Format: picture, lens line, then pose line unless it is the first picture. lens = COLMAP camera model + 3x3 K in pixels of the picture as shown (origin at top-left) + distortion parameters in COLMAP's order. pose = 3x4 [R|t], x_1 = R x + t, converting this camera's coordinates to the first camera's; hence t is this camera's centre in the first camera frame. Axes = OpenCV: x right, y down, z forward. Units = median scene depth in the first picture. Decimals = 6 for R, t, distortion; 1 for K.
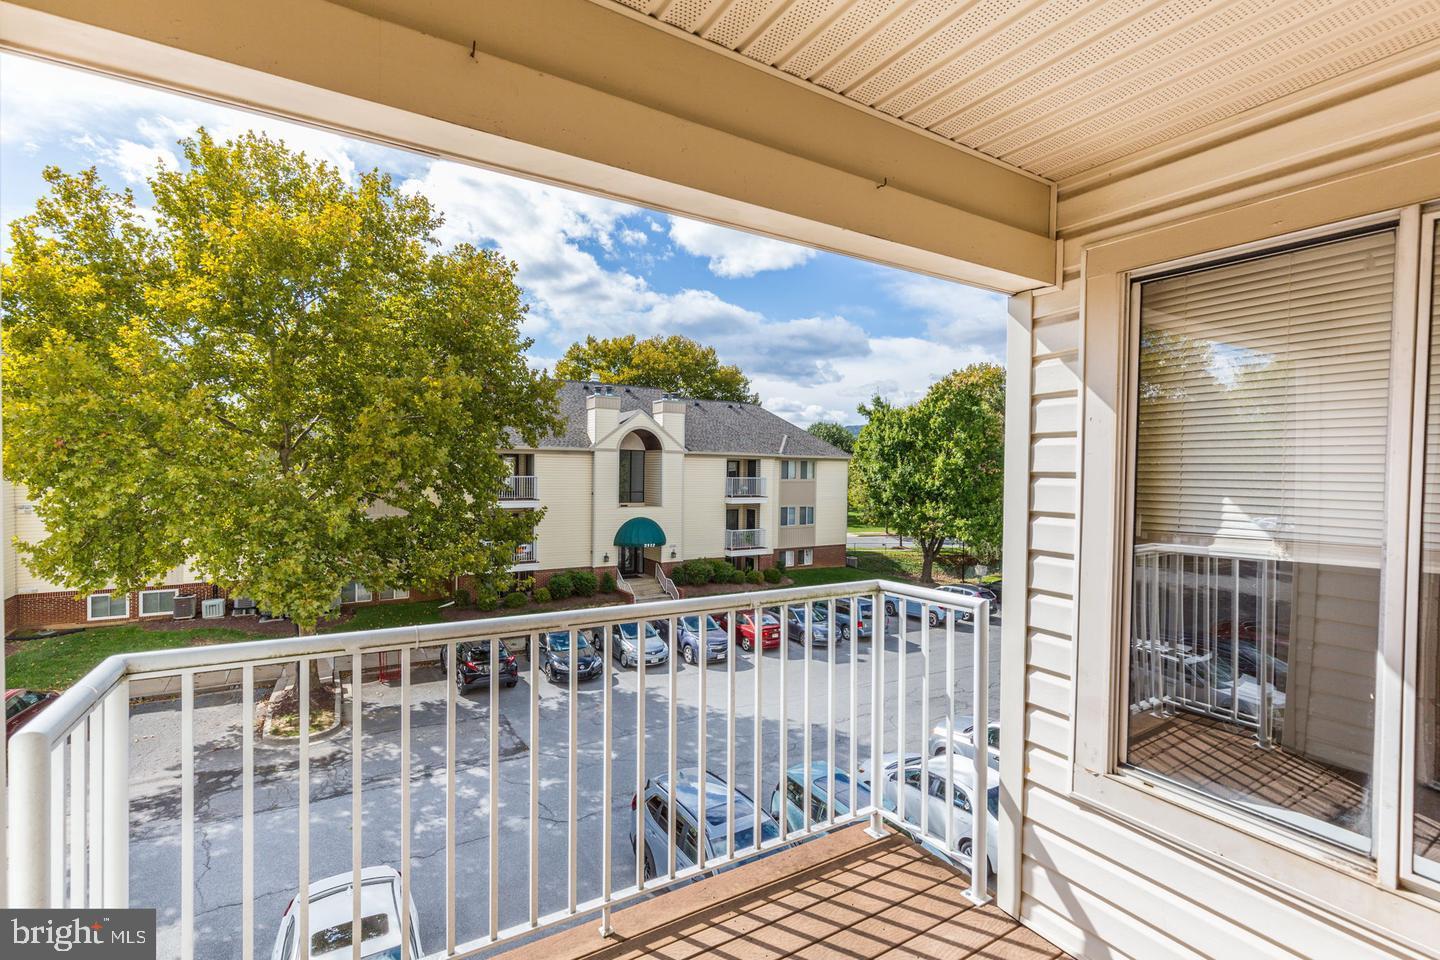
lens RADIAL K [[659.6, 0, 720.1], [0, 659.6, 483.3], [0, 0, 1]] dist [-0.005518, 0.000813]
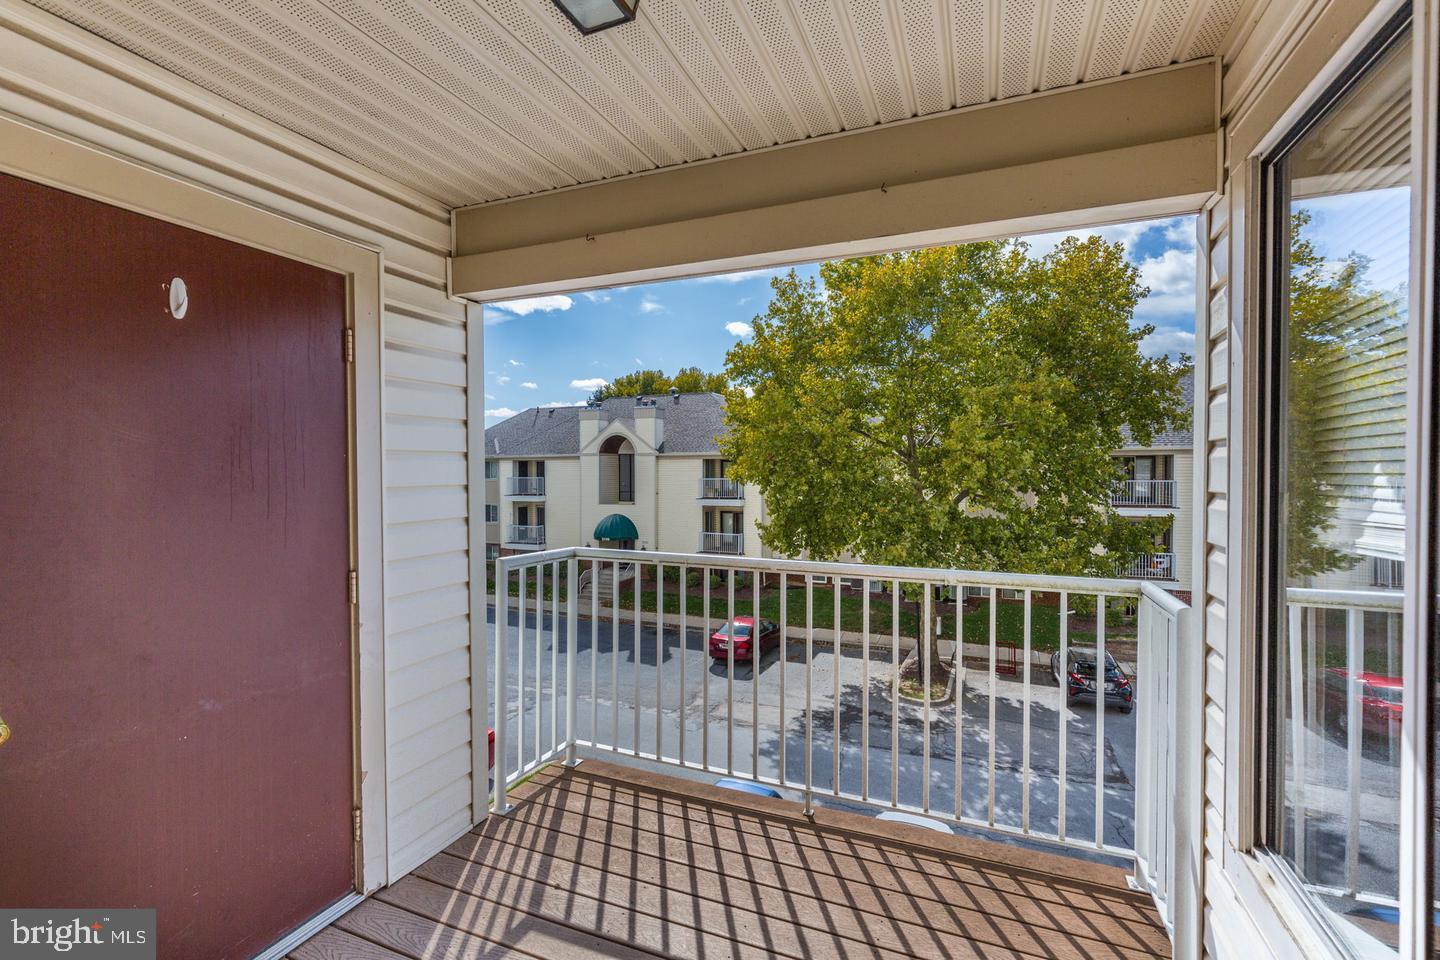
lens RADIAL K [[659.6, 0, 710.5], [0, 659.6, 477.2], [0, 0, 1]] dist [-0.005518, 0.000813]
pose [[0.554049, -0.010107, -0.832422, 0.147719], [-0.013009, 0.999699, -0.020797, 0.016140], [0.832382, 0.022352, 0.553751, 0.029640]]
